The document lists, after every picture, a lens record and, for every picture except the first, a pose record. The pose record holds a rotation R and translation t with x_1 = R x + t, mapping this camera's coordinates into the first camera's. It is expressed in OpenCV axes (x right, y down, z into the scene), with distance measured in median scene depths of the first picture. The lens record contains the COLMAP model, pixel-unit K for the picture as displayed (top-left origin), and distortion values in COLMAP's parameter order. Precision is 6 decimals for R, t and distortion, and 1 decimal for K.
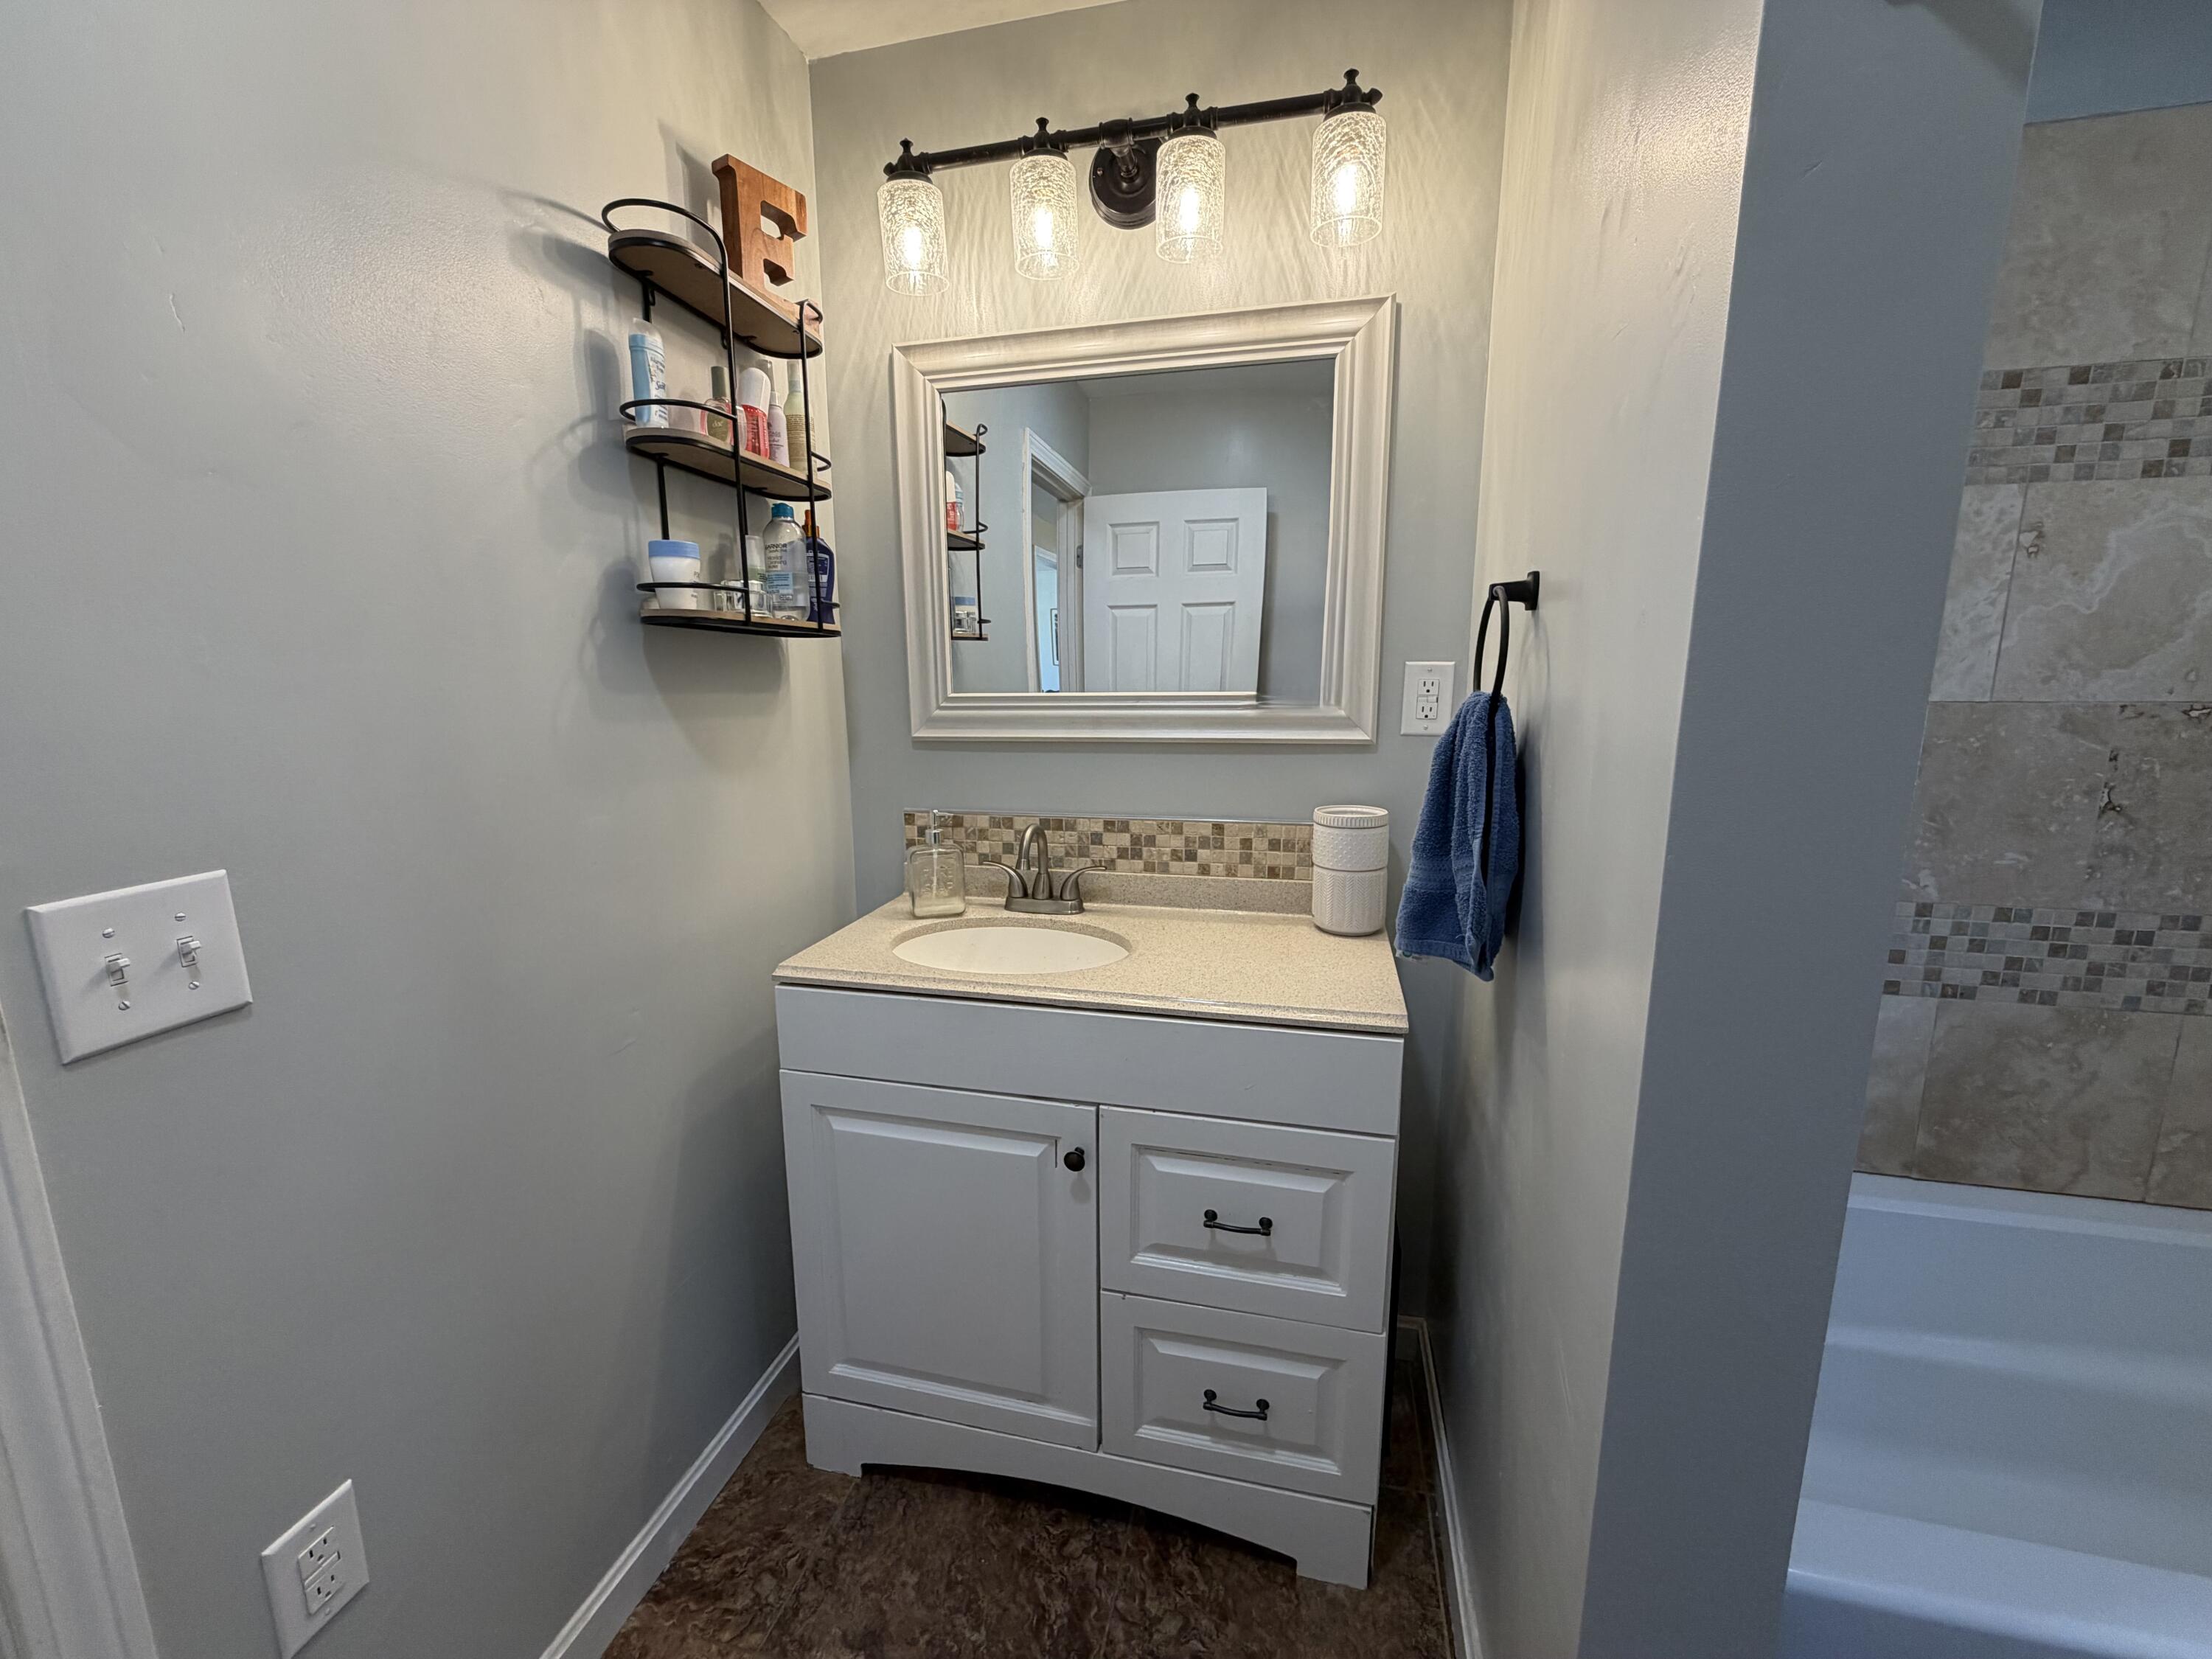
lens RADIAL K [[881.5, 0, 1111.2], [0, 881.5, 831.0], [0, 0, 1]] dist [0.000752, 0.000541]
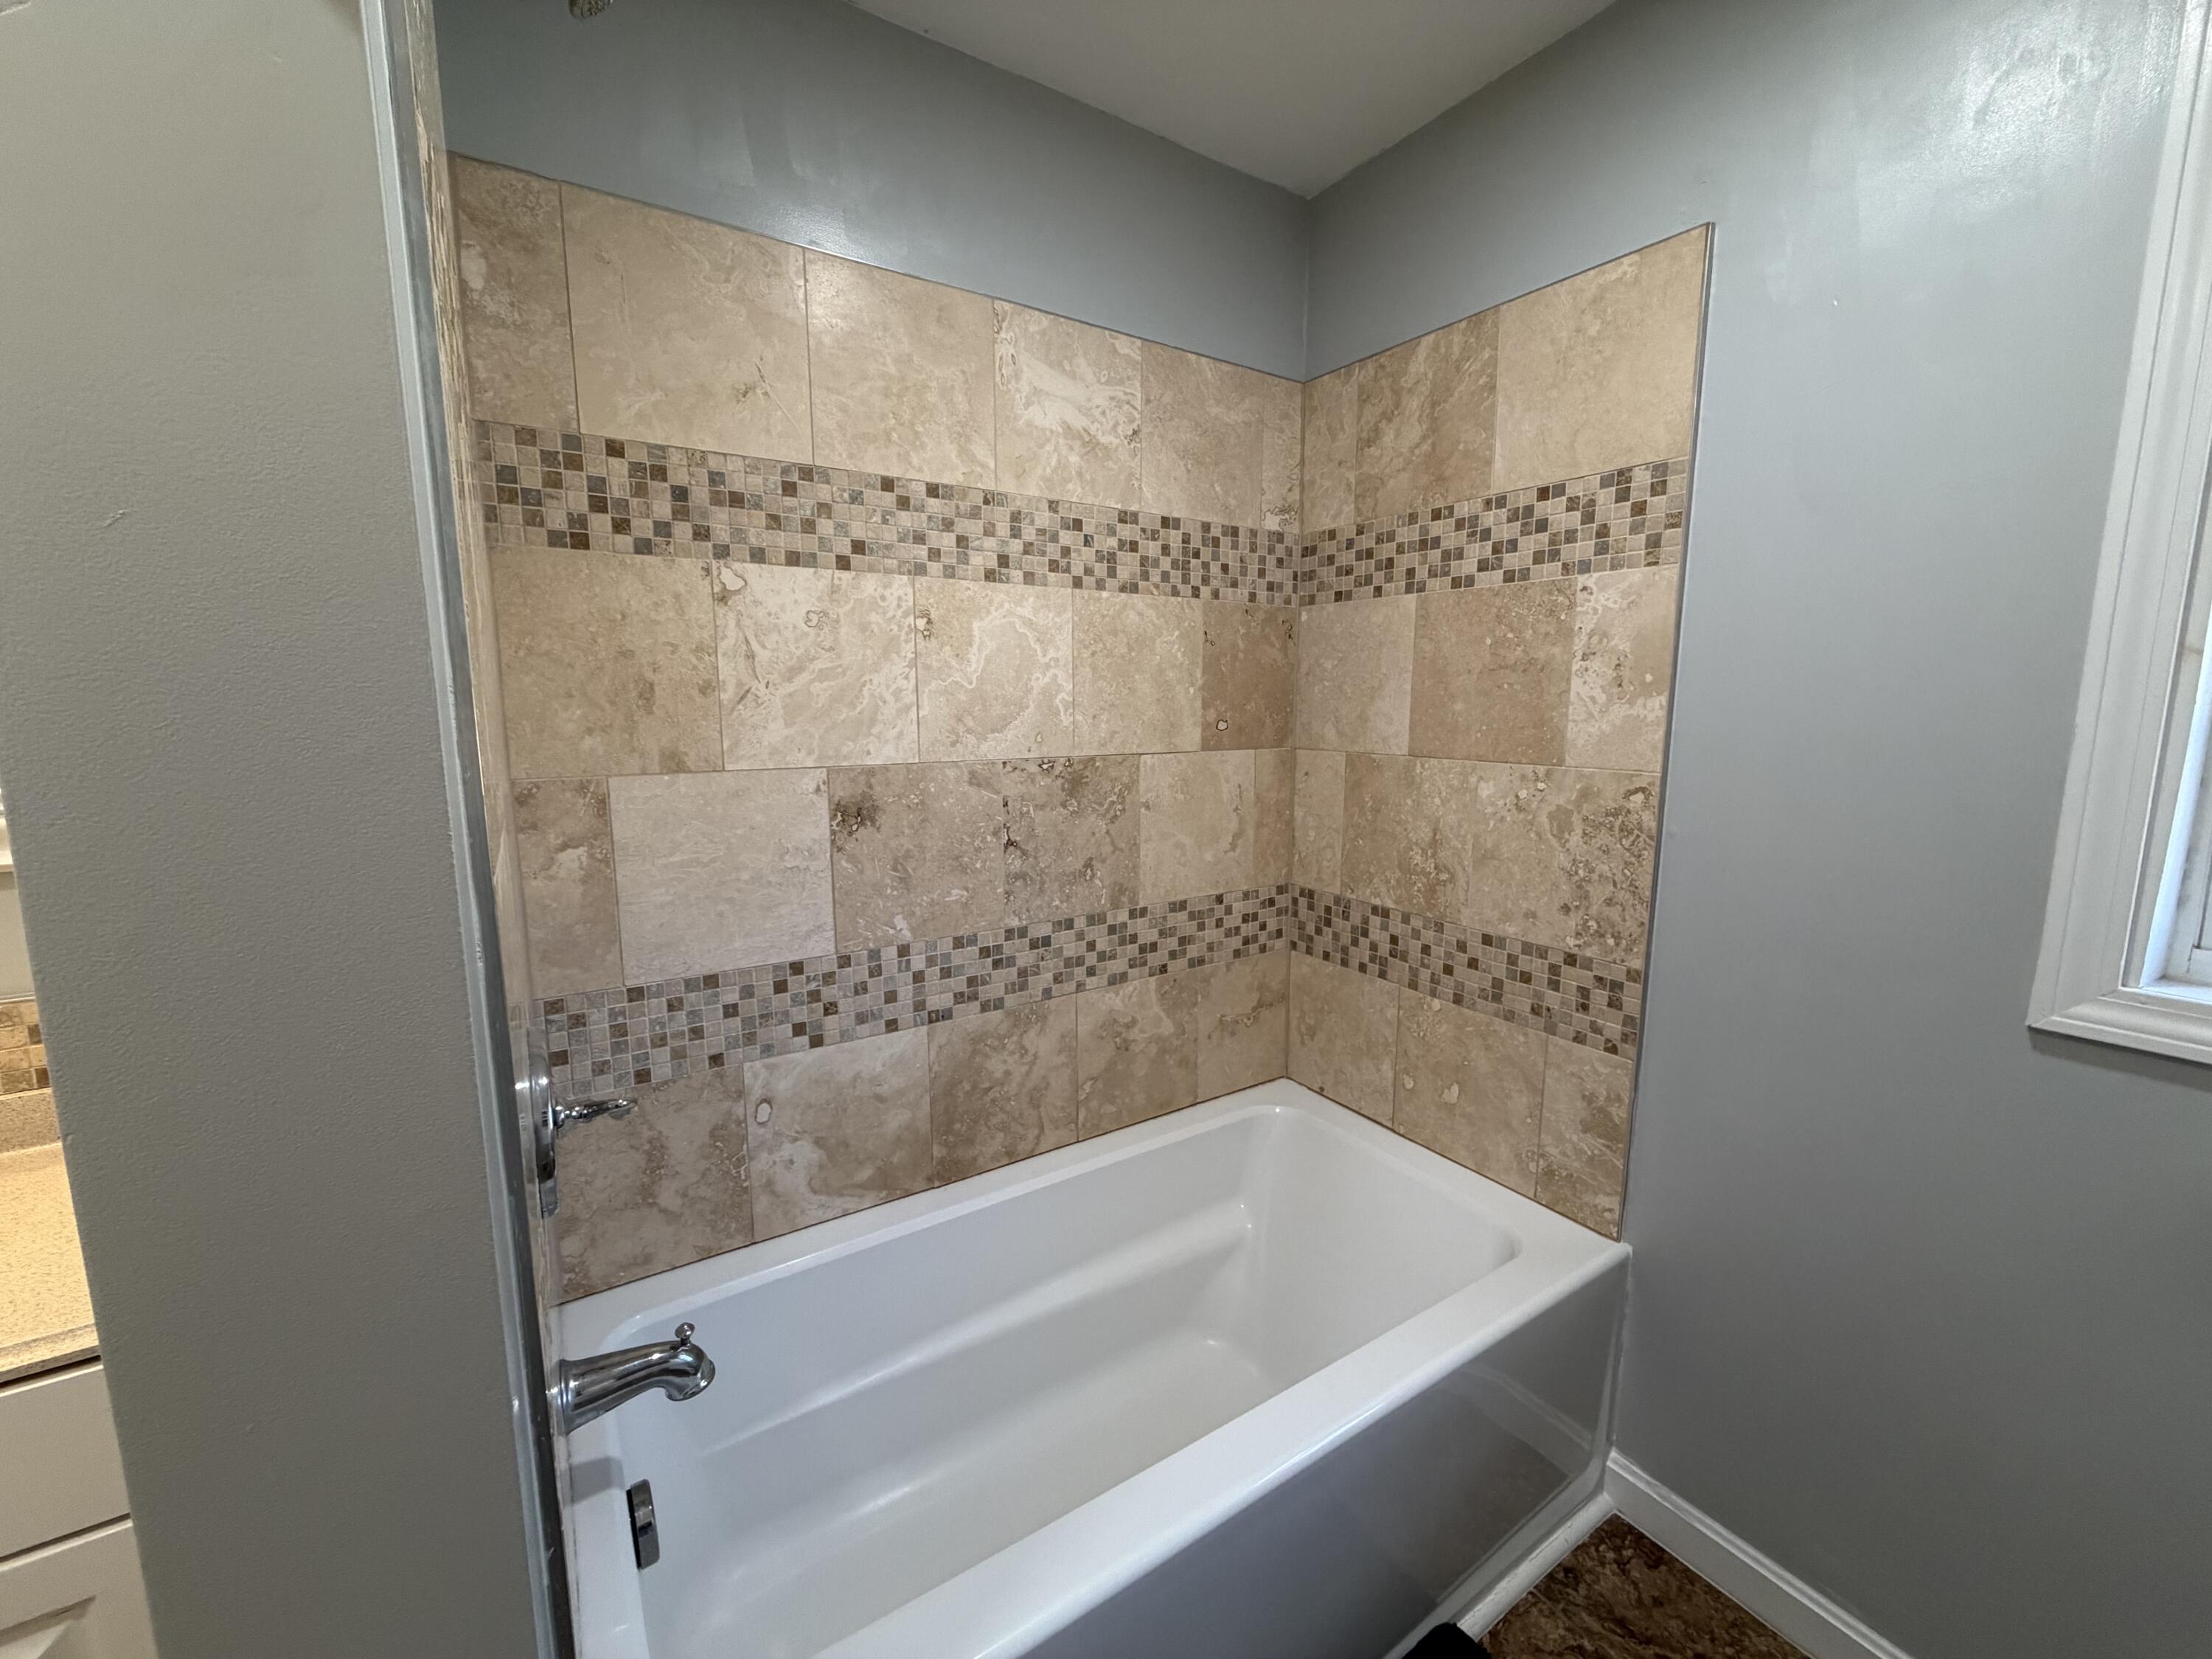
lens RADIAL K [[881.5, 0, 1102.7], [0, 881.5, 830.2], [0, 0, 1]] dist [0.000752, 0.000541]
pose [[0.692792, -0.102806, 0.713772, 0.327730], [0.130232, 0.991348, 0.016382, -0.046649], [-0.709281, 0.081607, 0.700186, 0.038555]]
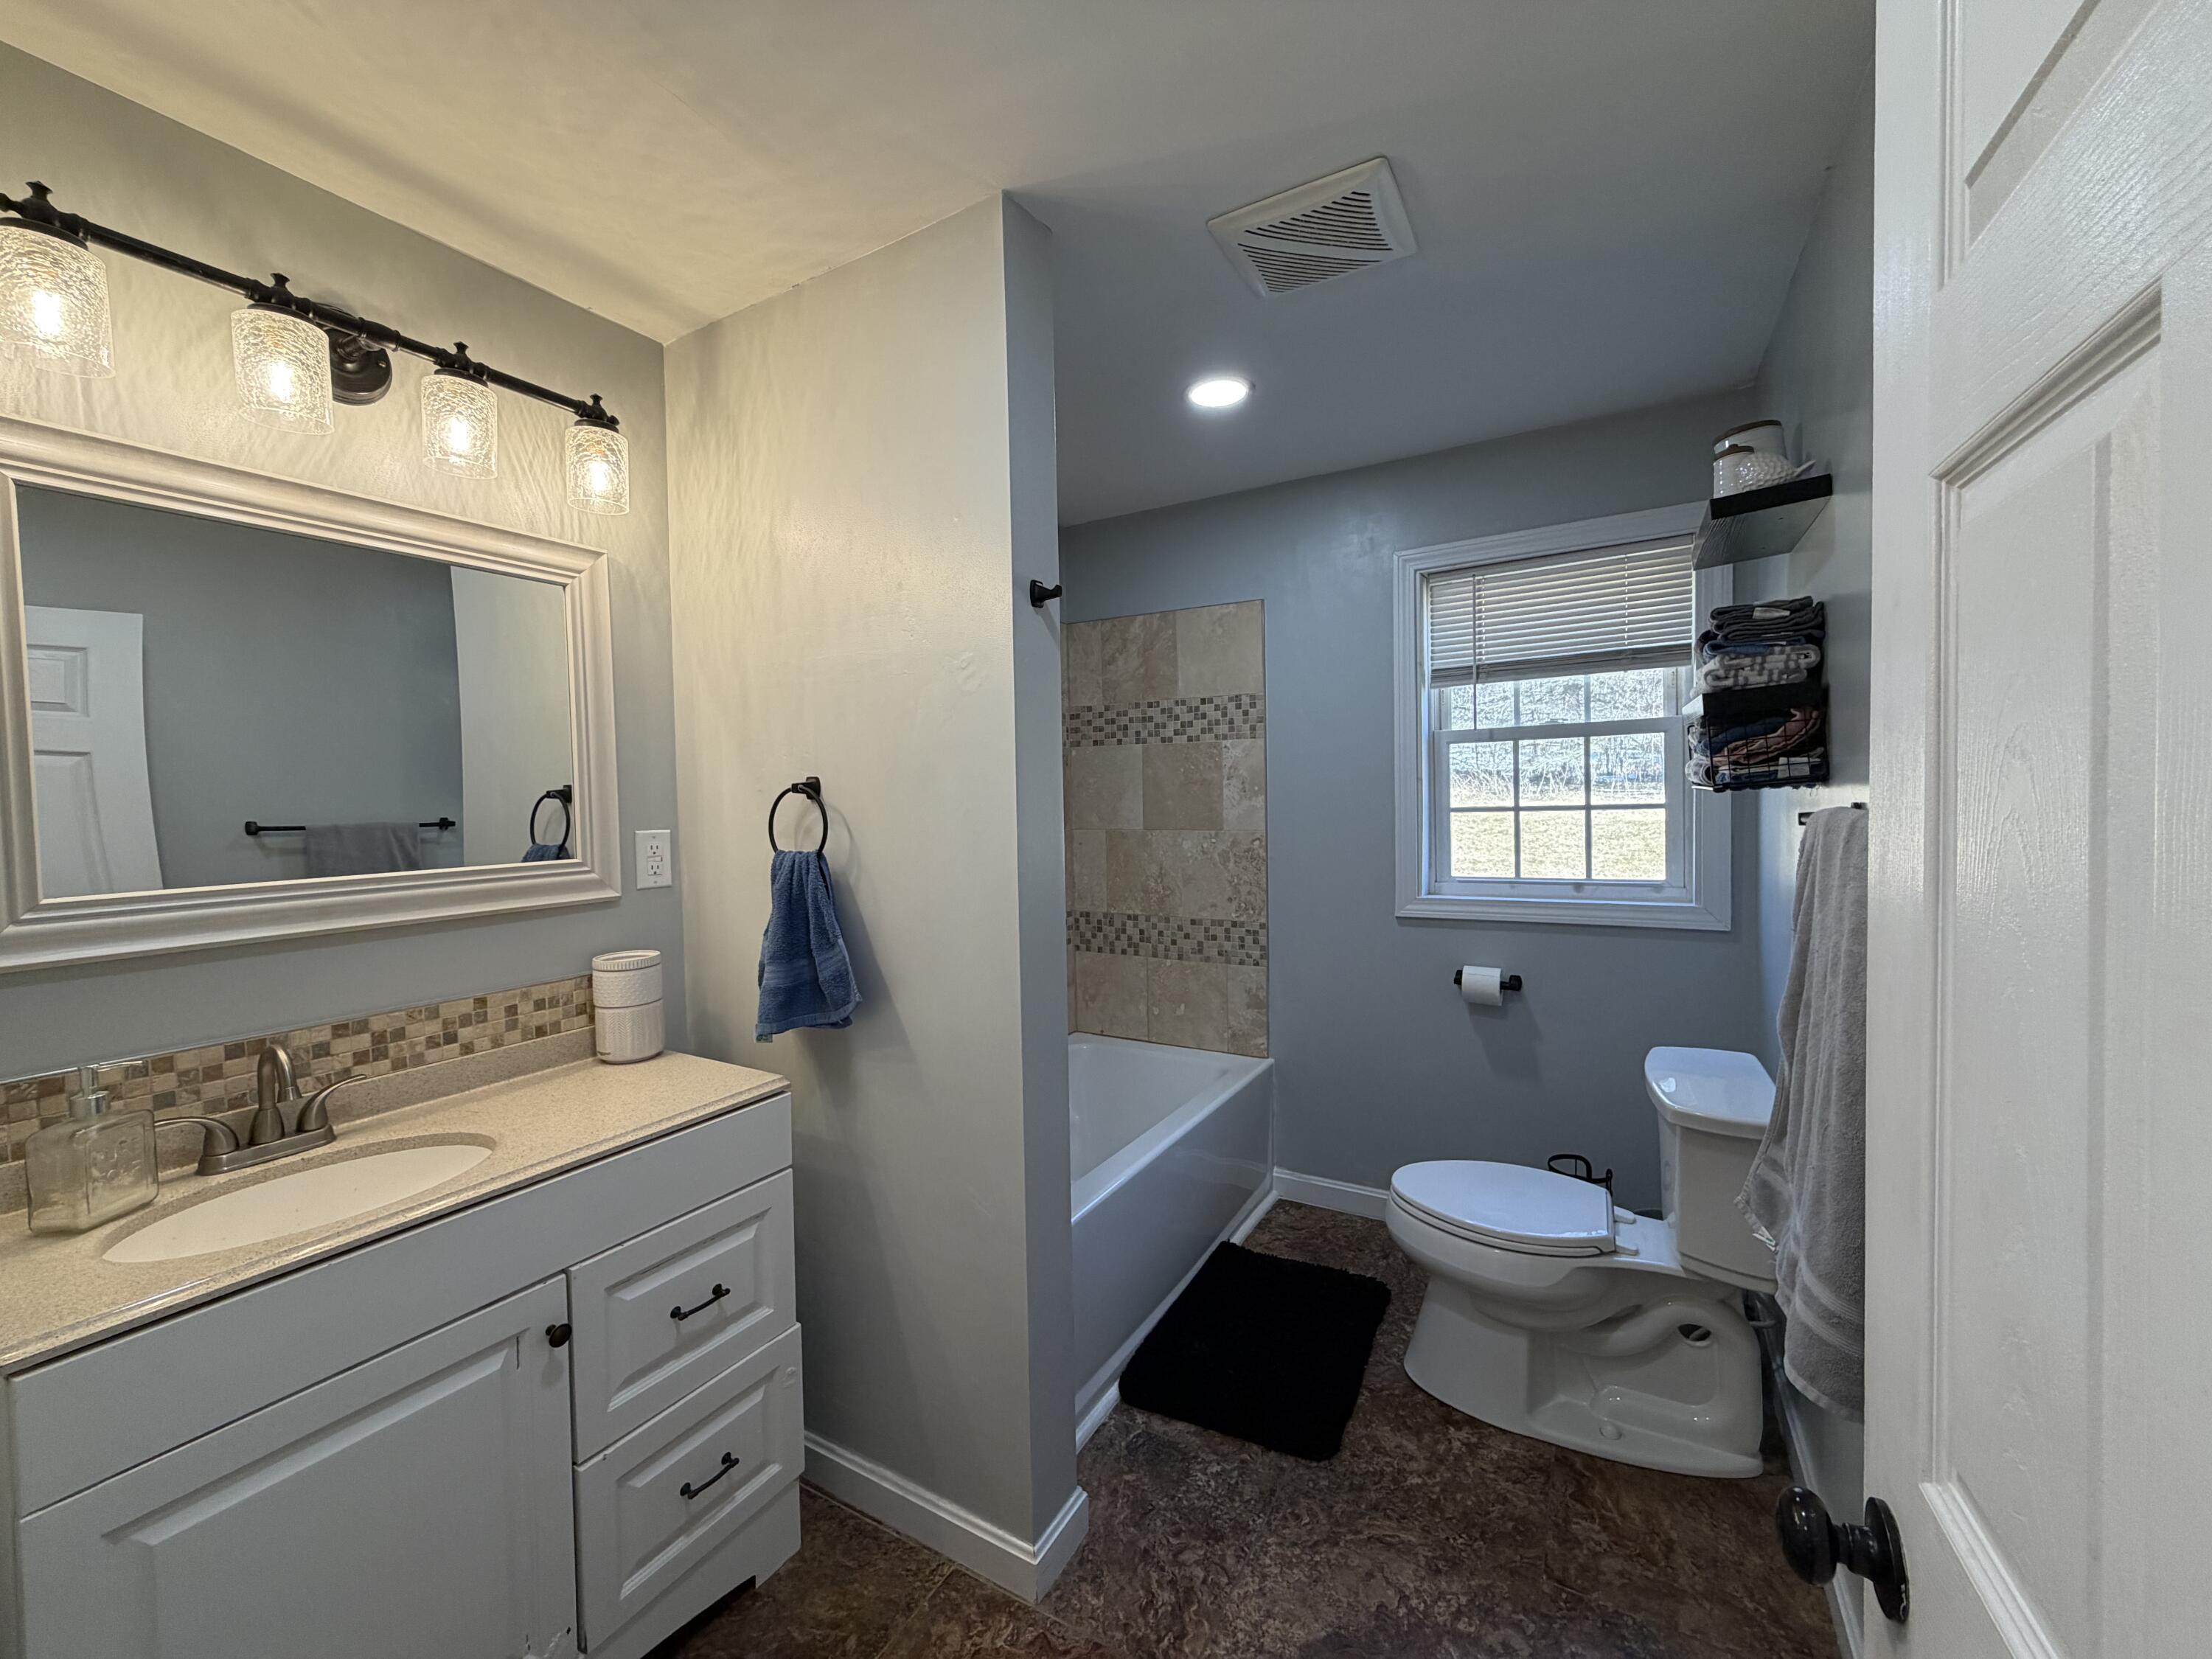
lens RADIAL K [[881.5, 0, 1102.8], [0, 881.5, 831.1], [0, 0, 1]] dist [0.000752, 0.000541]
pose [[0.292001, -0.036022, 0.955740, -0.676407], [0.189640, 0.981630, -0.020942, -0.042198], [-0.937428, 0.187362, 0.293468, 0.019768]]
